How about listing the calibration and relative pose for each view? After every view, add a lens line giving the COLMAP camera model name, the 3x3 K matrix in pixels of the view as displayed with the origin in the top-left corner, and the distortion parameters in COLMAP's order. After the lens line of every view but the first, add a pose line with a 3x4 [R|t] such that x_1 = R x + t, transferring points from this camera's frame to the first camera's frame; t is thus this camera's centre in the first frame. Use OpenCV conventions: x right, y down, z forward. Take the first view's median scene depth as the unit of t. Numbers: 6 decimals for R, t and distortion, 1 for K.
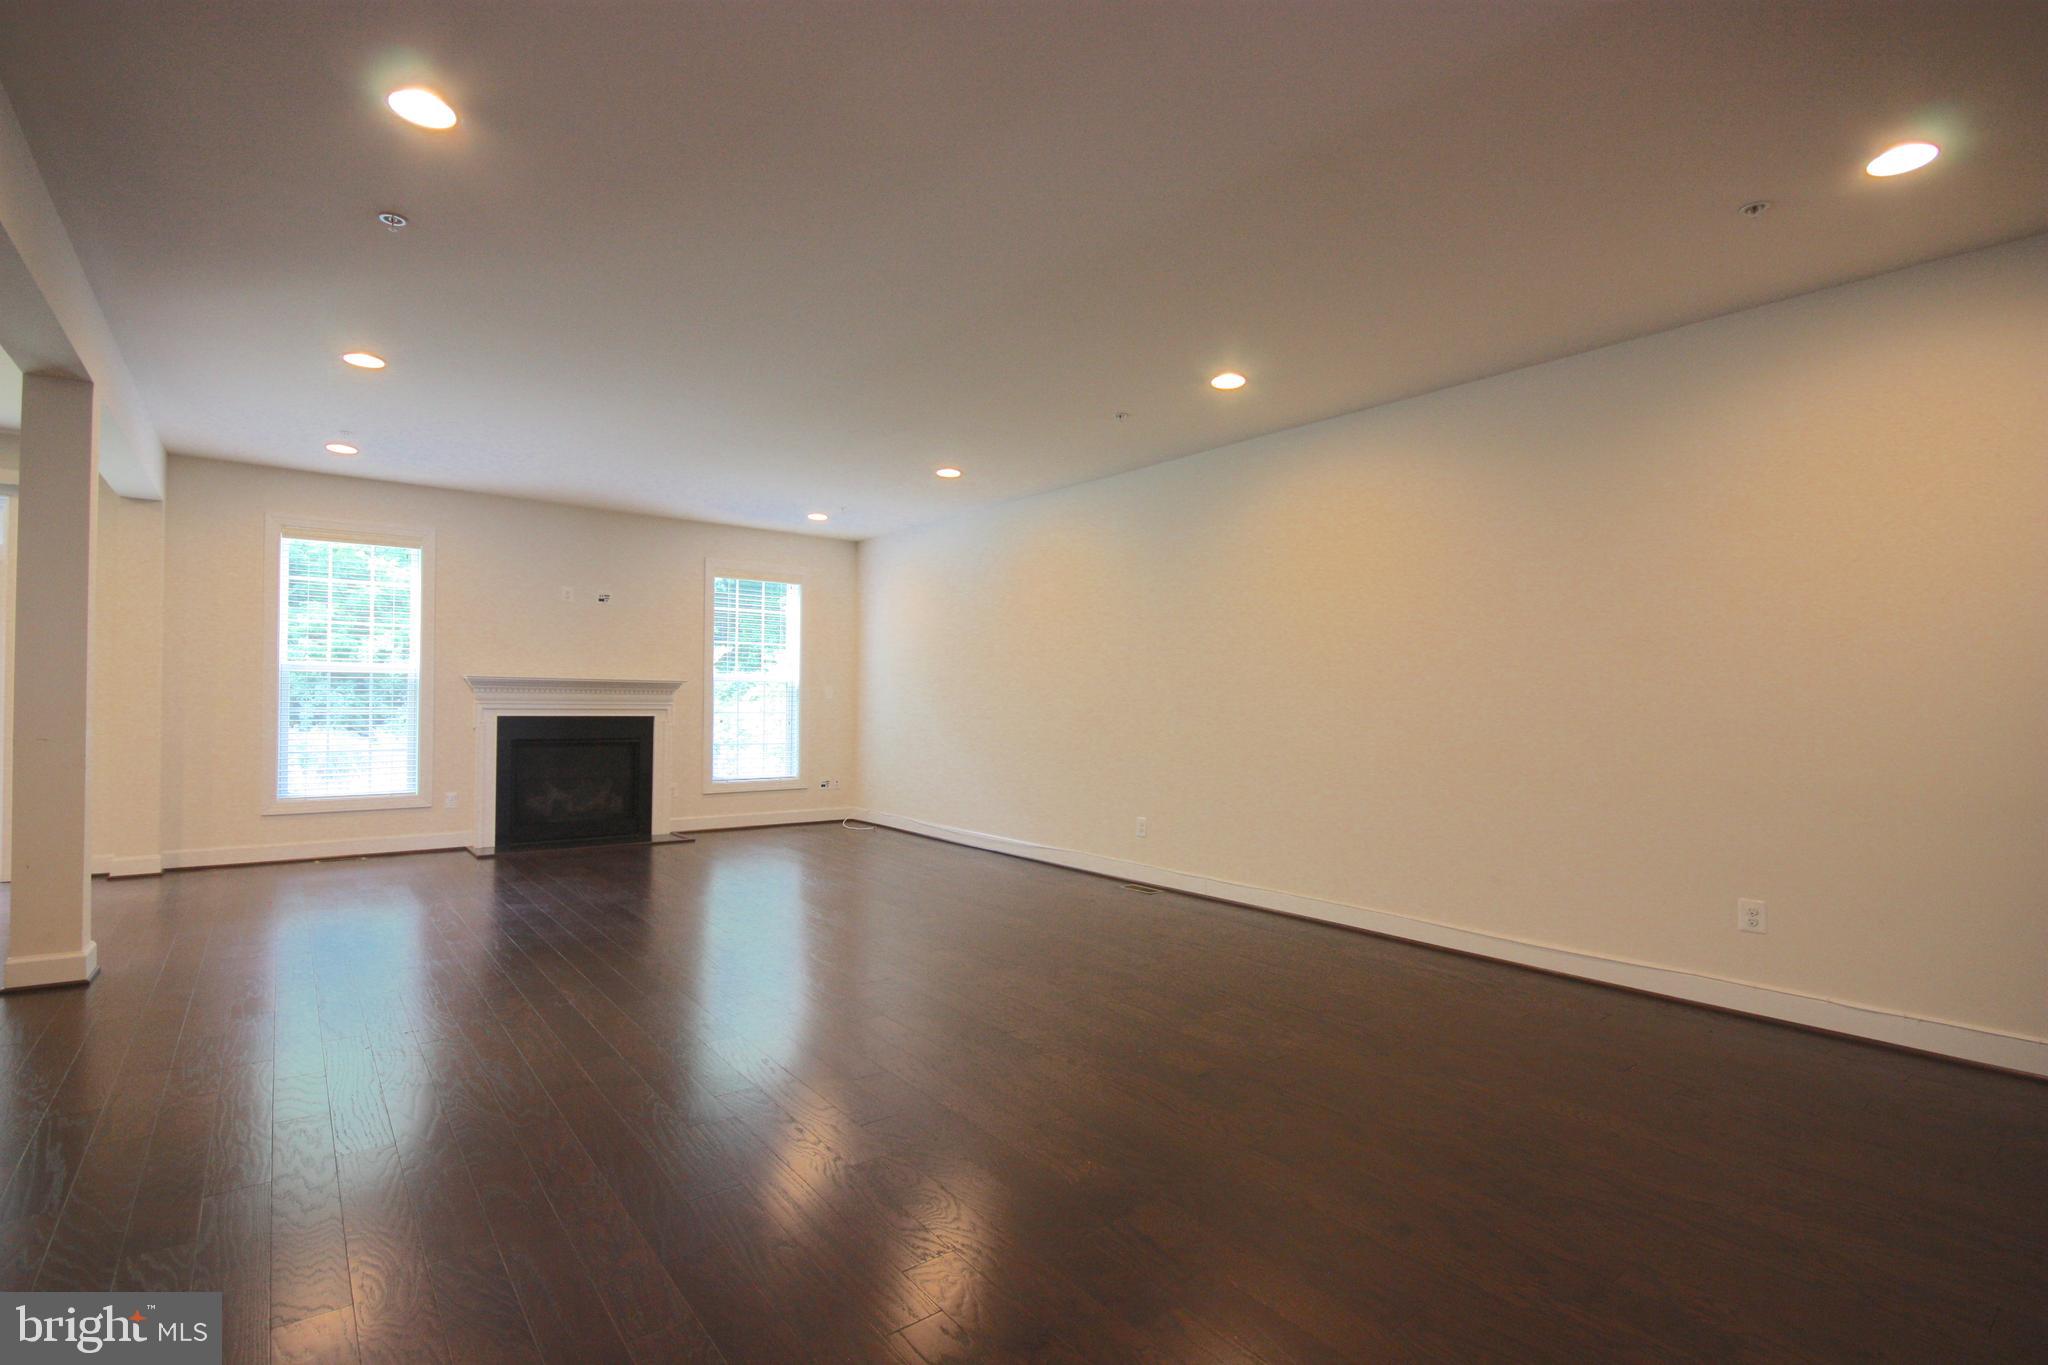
lens RADIAL K [[957.3, 0, 1033.0], [0, 957.3, 705.1], [0, 0, 1]] dist [0.000655, -0.002116]
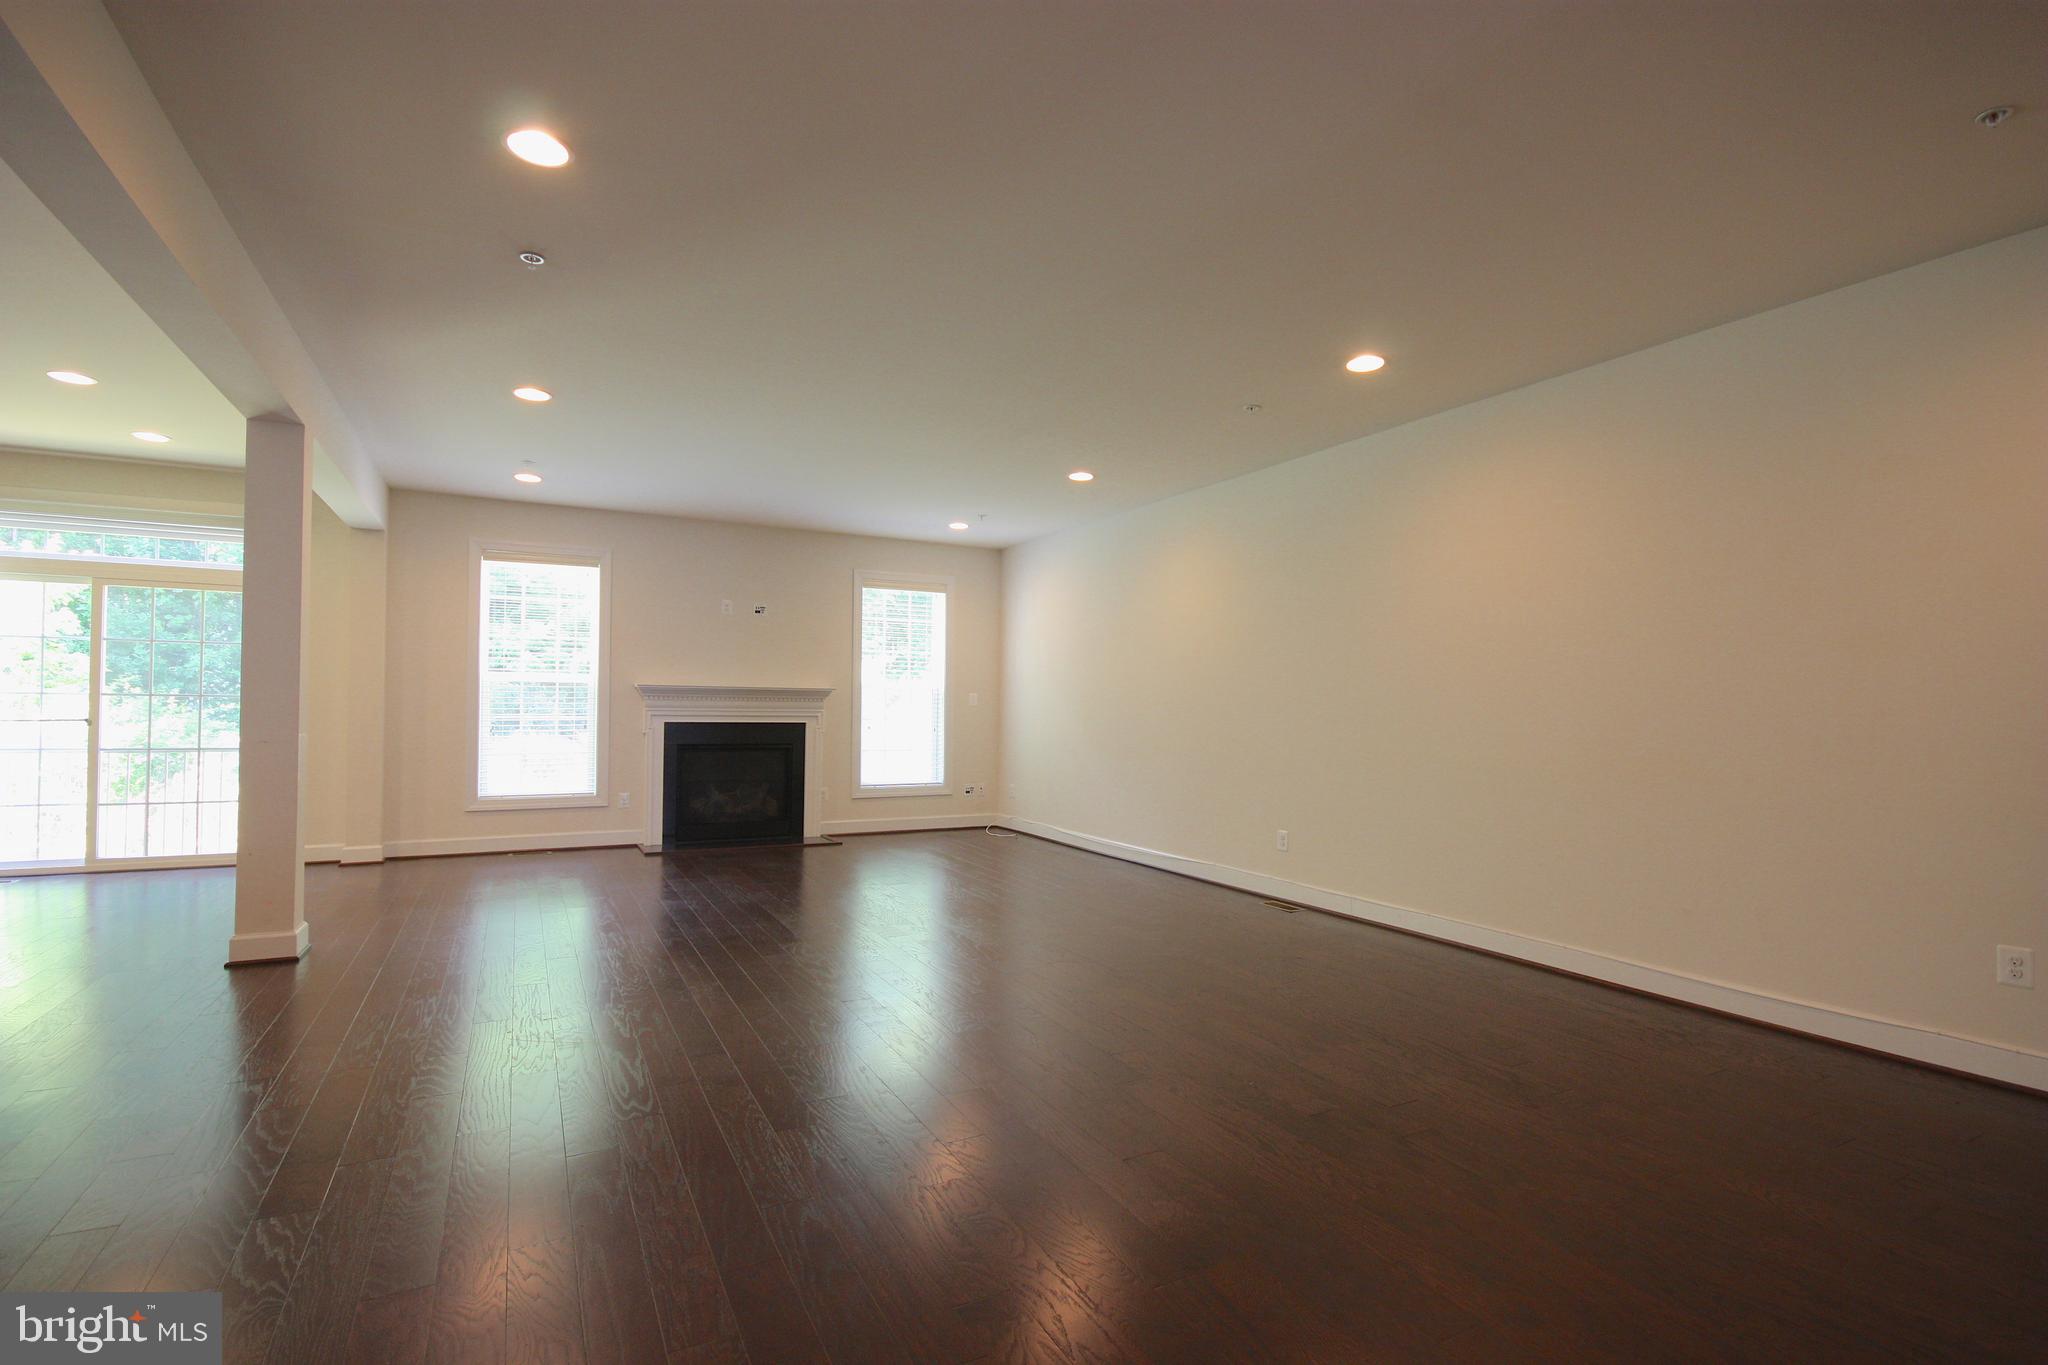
lens RADIAL K [[957.3, 0, 1033.0], [0, 957.3, 705.1], [0, 0, 1]] dist [0.000655, -0.002116]
pose [[0.984712, -0.000717, -0.174187, 0.032834], [-0.000571, 0.999973, -0.007341, -0.000003], [0.174187, 0.007328, 0.984685, 0.022326]]
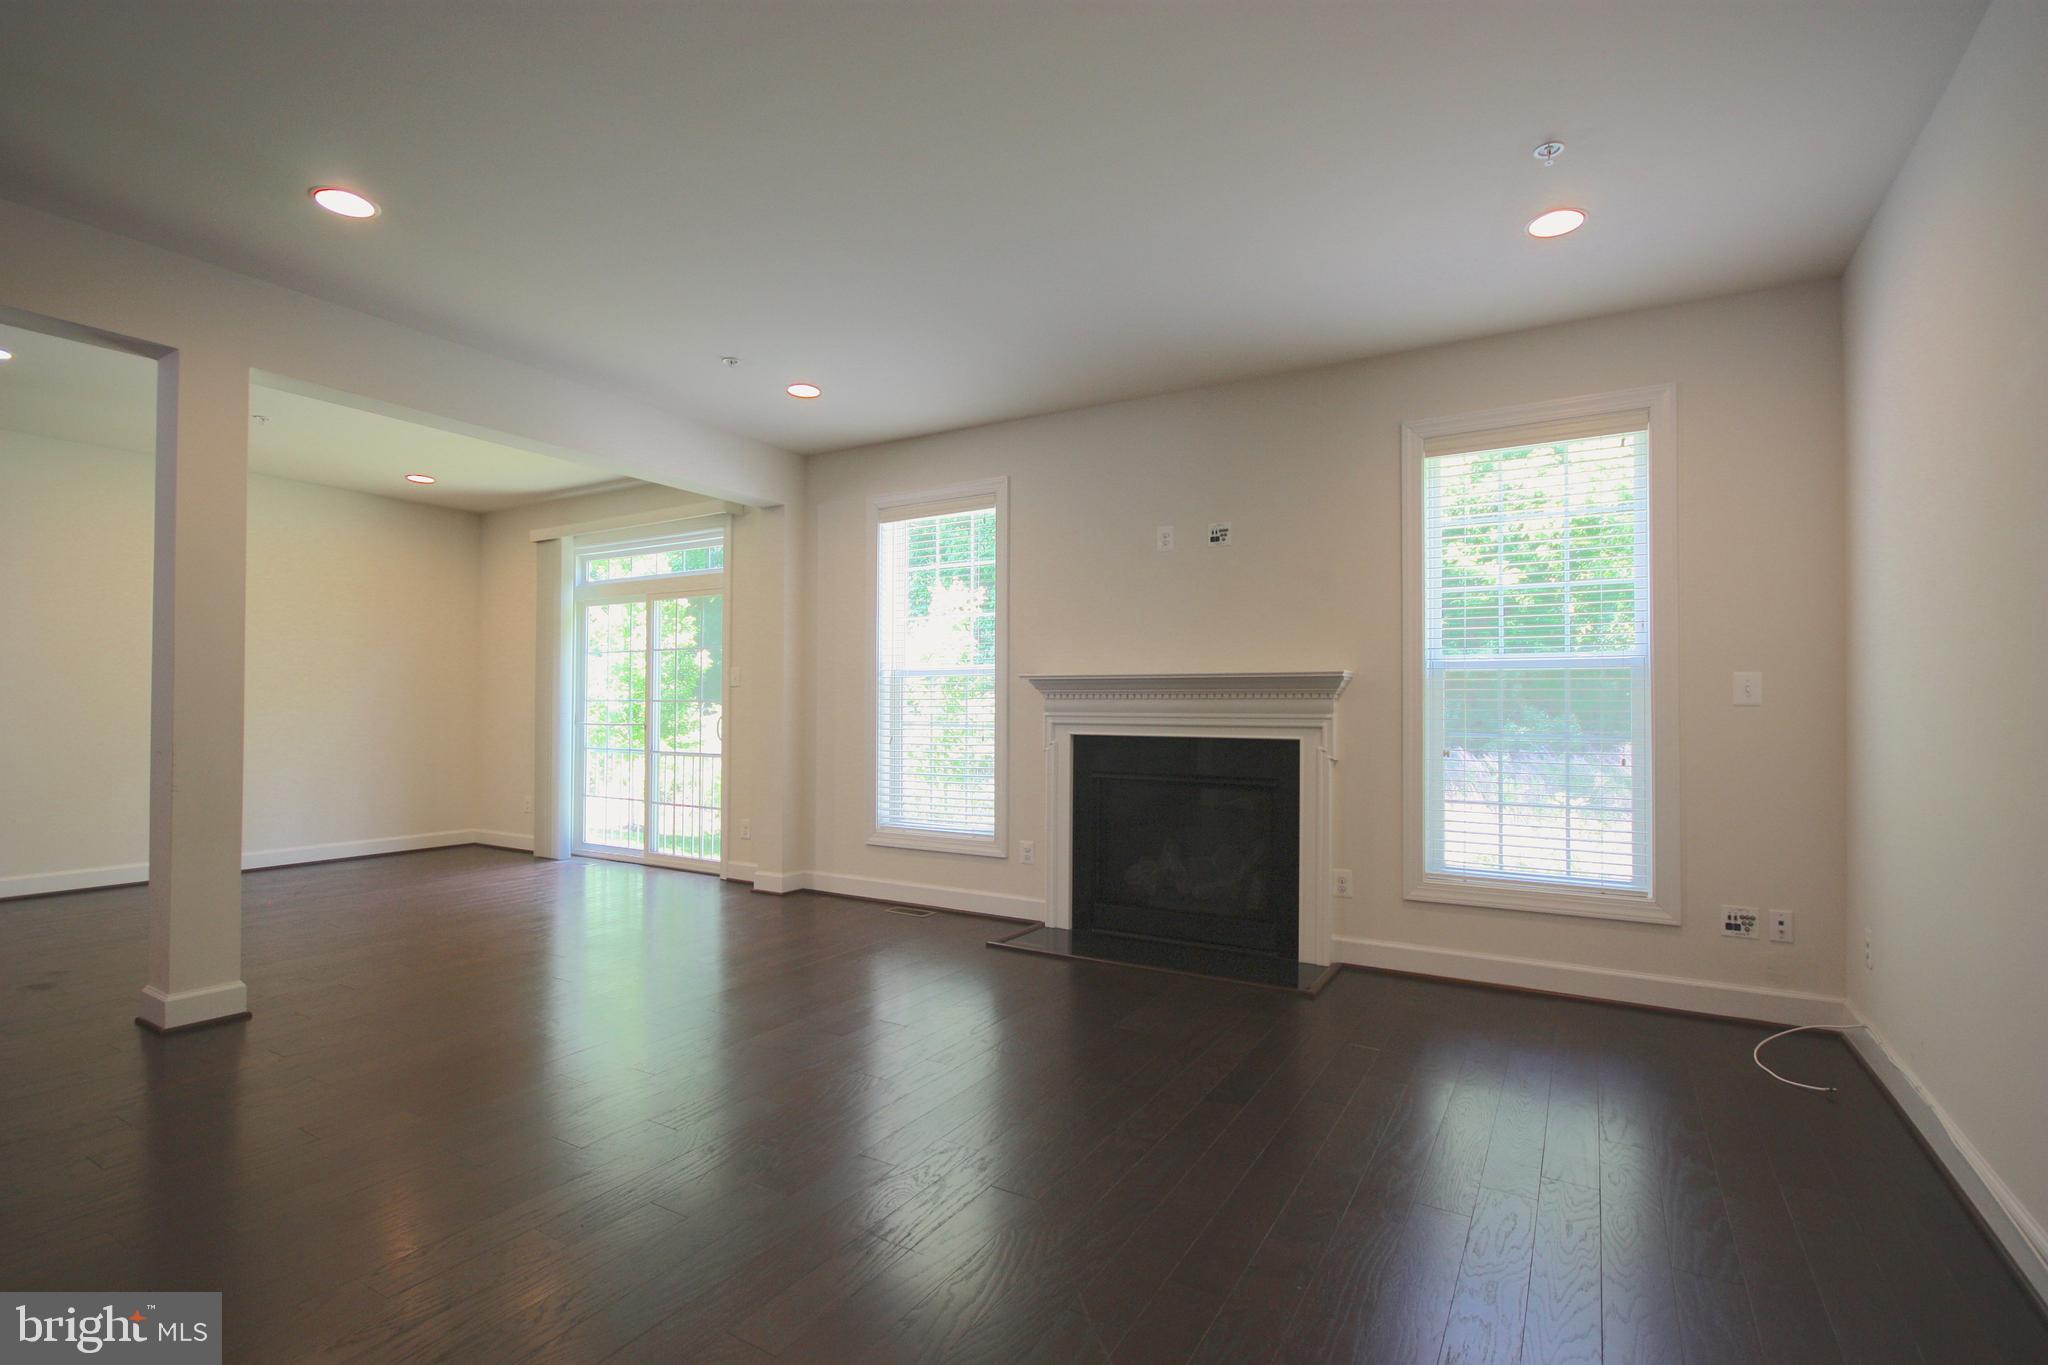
lens RADIAL K [[957.3, 0, 1033.0], [0, 957.3, 705.1], [0, 0, 1]] dist [0.000655, -0.002116]
pose [[0.349586, -0.017629, -0.936738, 0.065728], [-0.008684, 0.999719, -0.022055, 0.006464], [0.936864, 0.015845, 0.349335, 0.793338]]
